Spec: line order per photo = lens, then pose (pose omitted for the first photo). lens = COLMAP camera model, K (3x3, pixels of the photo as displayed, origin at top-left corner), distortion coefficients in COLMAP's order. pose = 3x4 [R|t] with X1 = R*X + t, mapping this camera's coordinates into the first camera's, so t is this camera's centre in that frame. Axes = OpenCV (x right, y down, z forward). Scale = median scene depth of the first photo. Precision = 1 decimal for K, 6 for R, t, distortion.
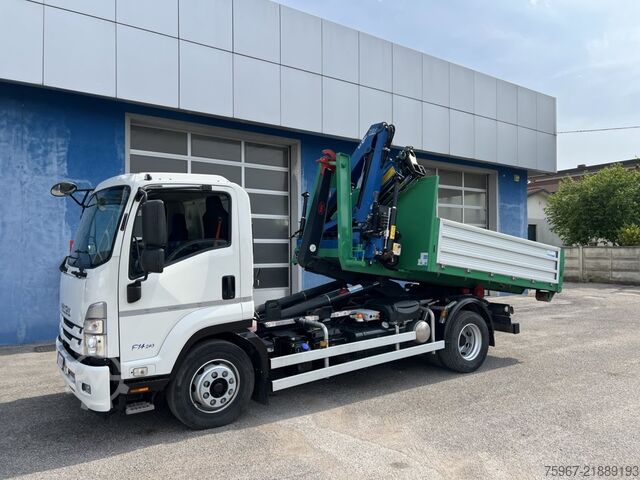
lens RADIAL K [[482.3, 0, 325.3], [0, 482.3, 240.8], [0, 0, 1]] dist [0.058912, -0.060940]
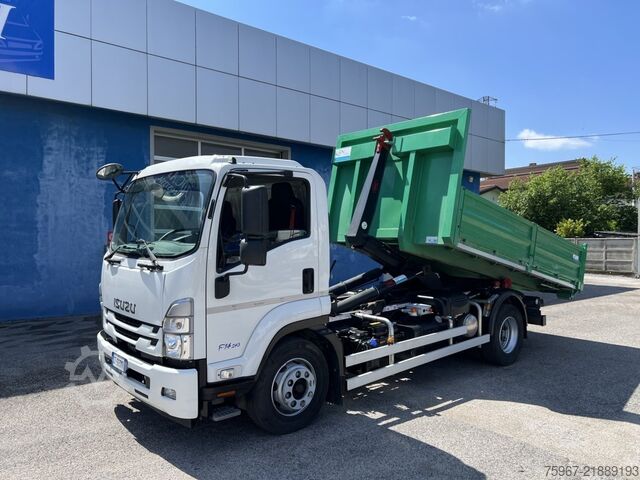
lens RADIAL K [[482.3, 0, 325.7], [0, 482.3, 243.6], [0, 0, 1]] dist [0.058912, -0.060940]
pose [[0.994186, 0.008757, 0.107321, -0.230470], [-0.011450, 0.999634, 0.024506, 0.000413], [-0.107067, -0.025592, 0.993922, 0.065557]]
